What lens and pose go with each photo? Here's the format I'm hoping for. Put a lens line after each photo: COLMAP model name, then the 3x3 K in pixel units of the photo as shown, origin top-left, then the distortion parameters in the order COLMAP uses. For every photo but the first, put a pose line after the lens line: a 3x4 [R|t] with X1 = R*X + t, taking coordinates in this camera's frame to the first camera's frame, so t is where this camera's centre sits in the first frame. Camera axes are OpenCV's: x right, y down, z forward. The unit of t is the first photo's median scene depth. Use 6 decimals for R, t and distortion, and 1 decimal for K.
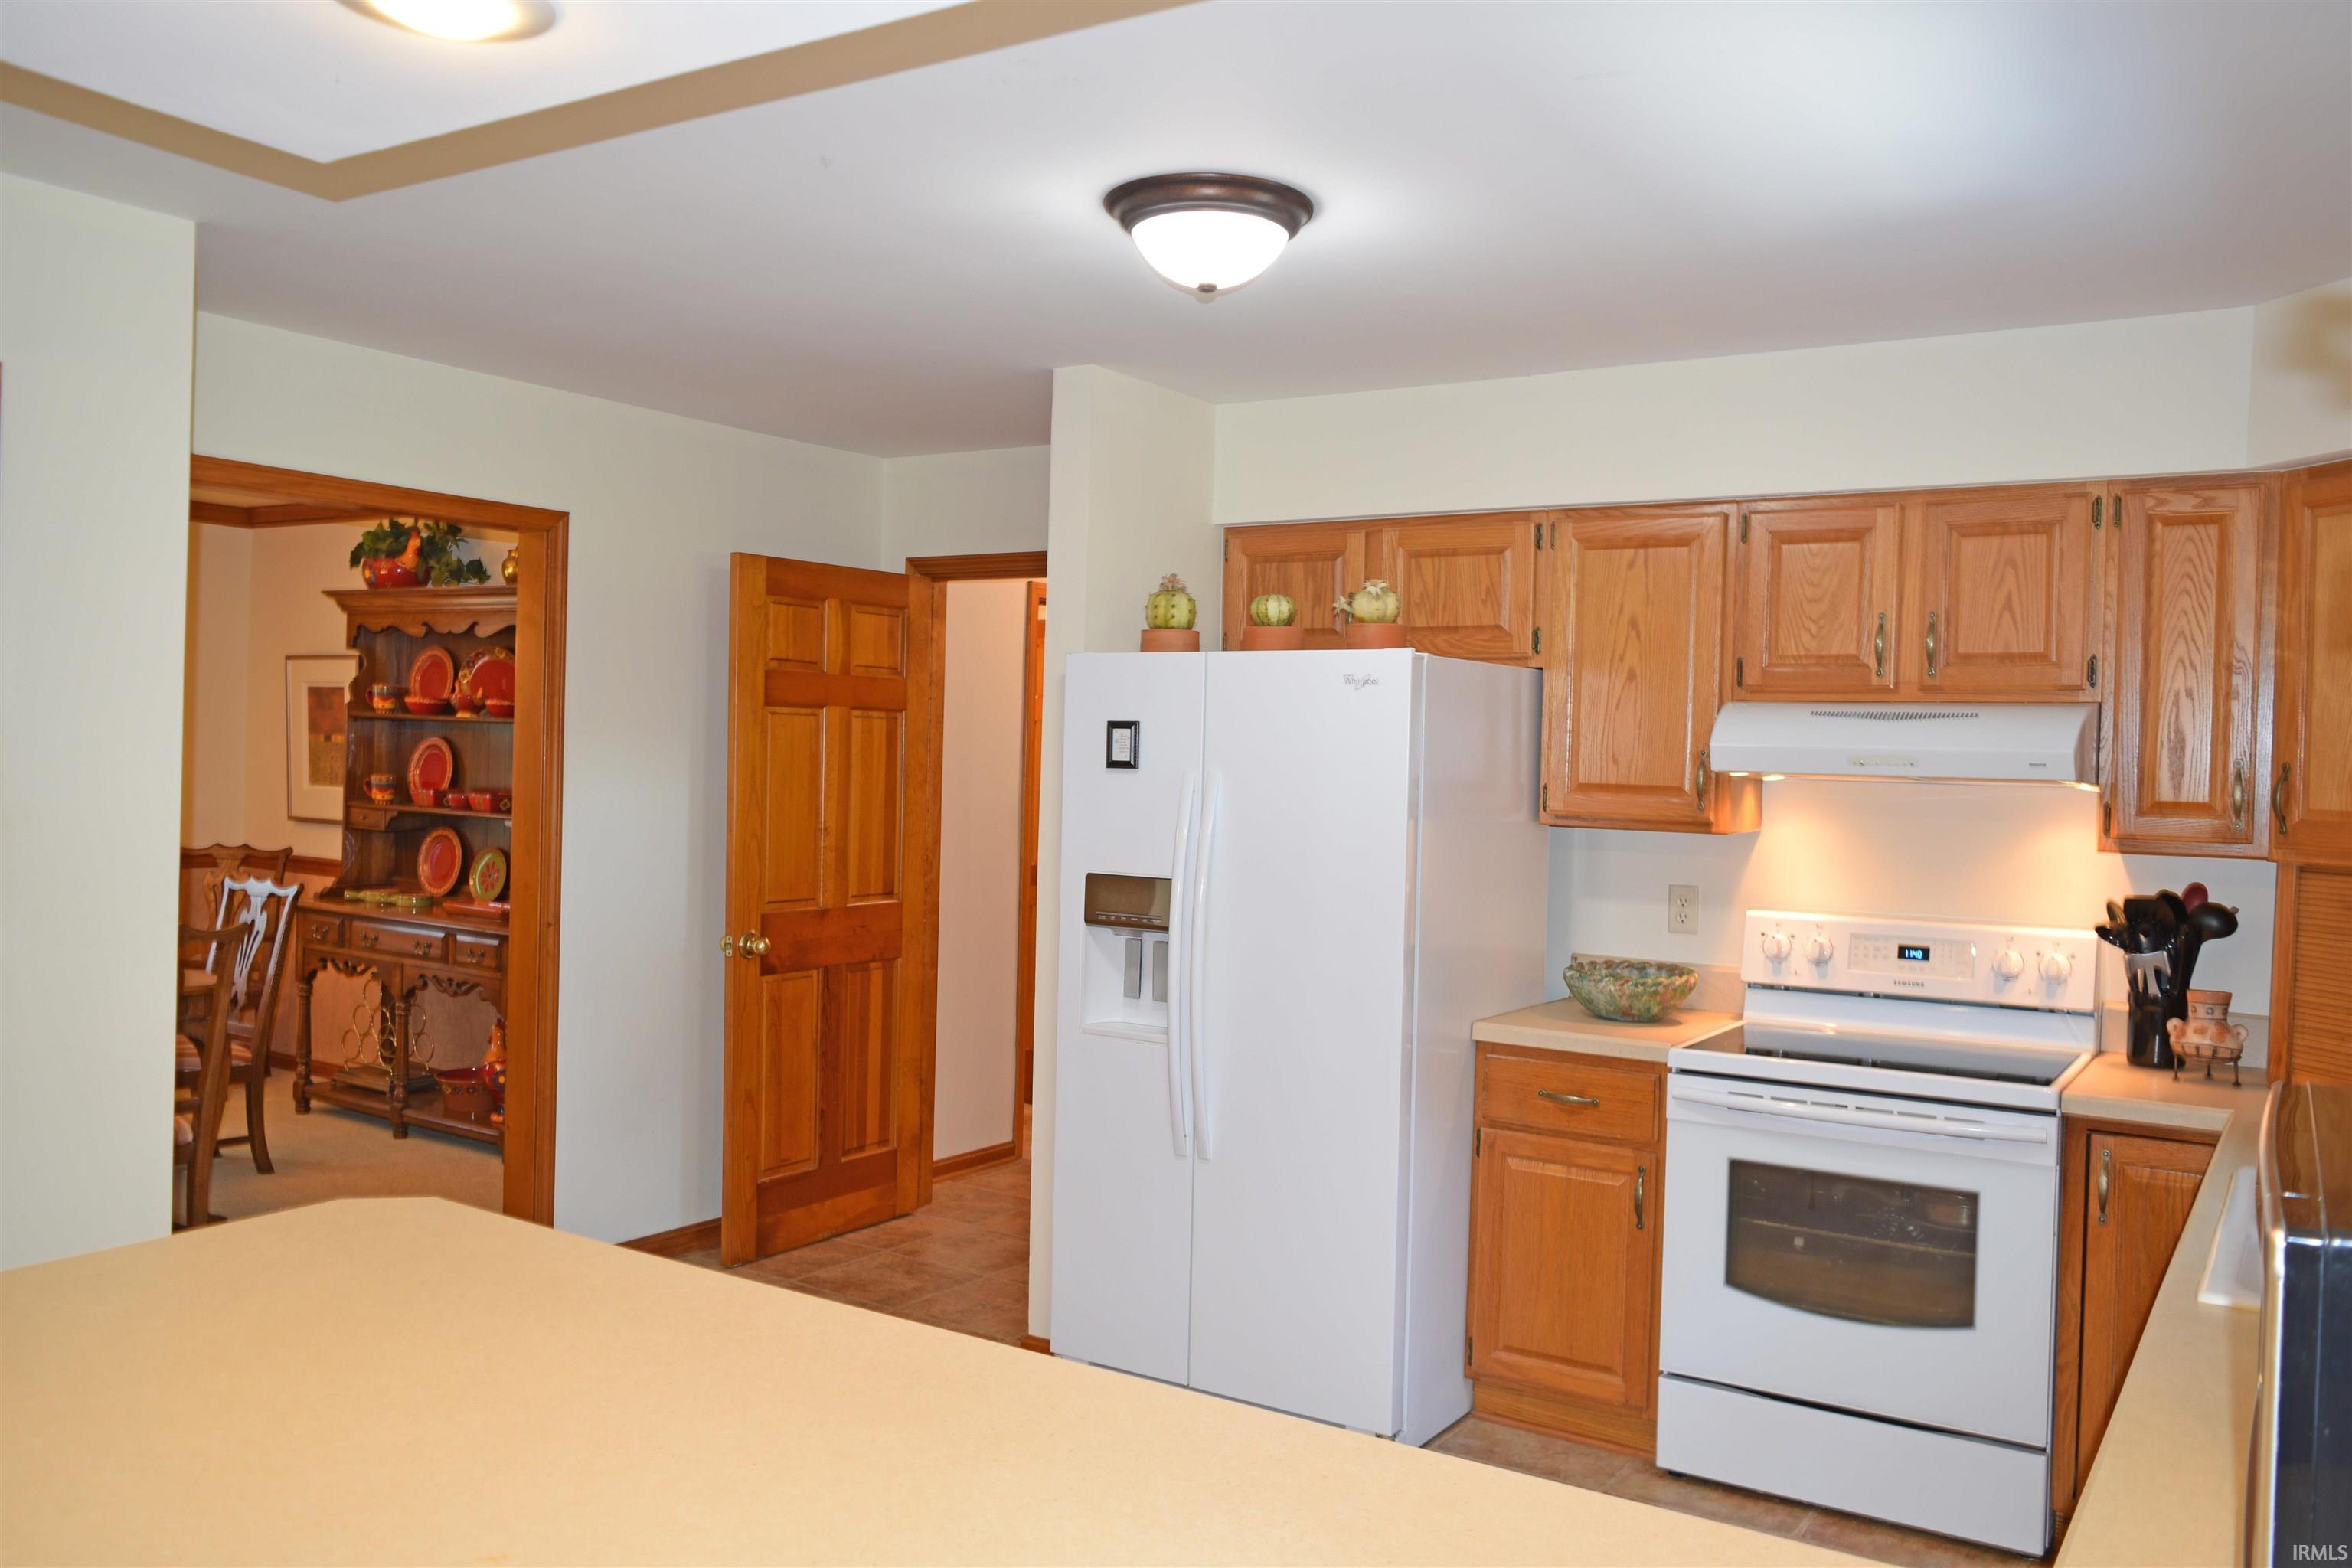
lens RADIAL K [[1862.8, 0, 1177.7], [0, 1862.8, 784.9], [0, 0, 1]] dist [-0.003746, -0.000275]
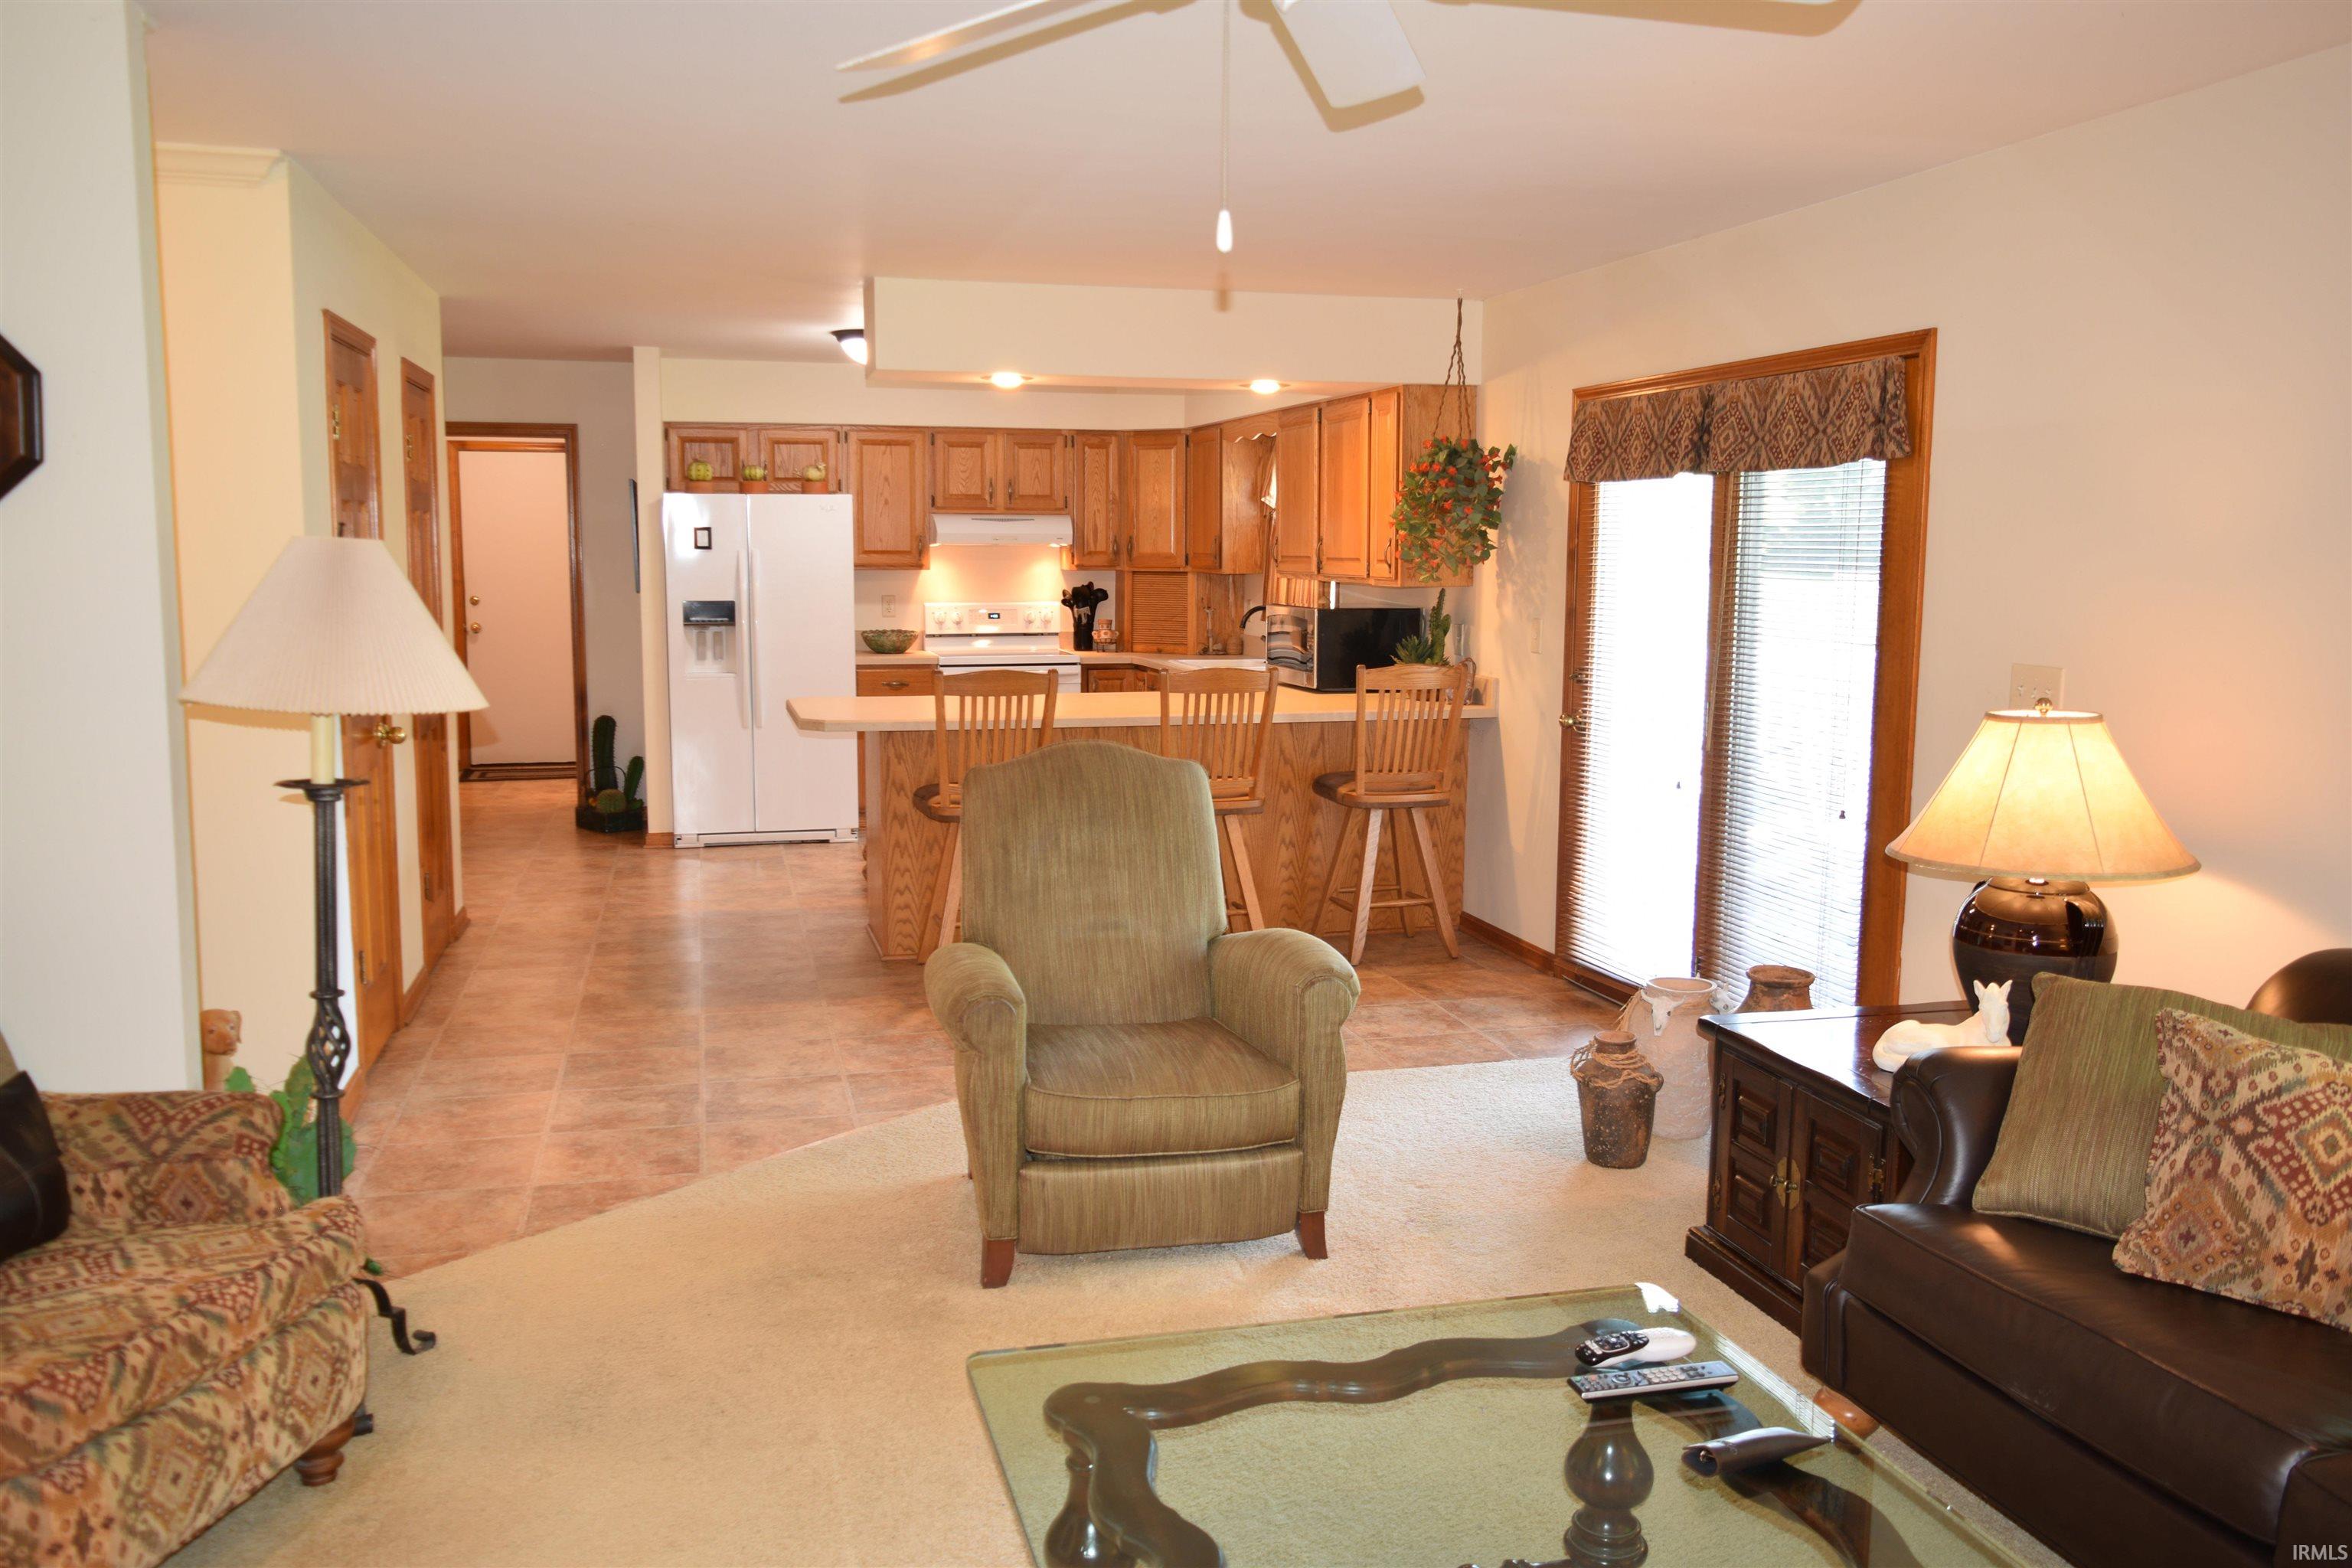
lens RADIAL K [[1862.8, 0, 1176.1], [0, 1862.8, 780.3], [0, 0, 1]] dist [-0.003746, -0.000275]
pose [[0.686022, -0.116362, 0.718216, -1.303794], [0.029505, 0.990766, 0.132337, -0.013759], [-0.726982, -0.069596, 0.683120, -0.920684]]
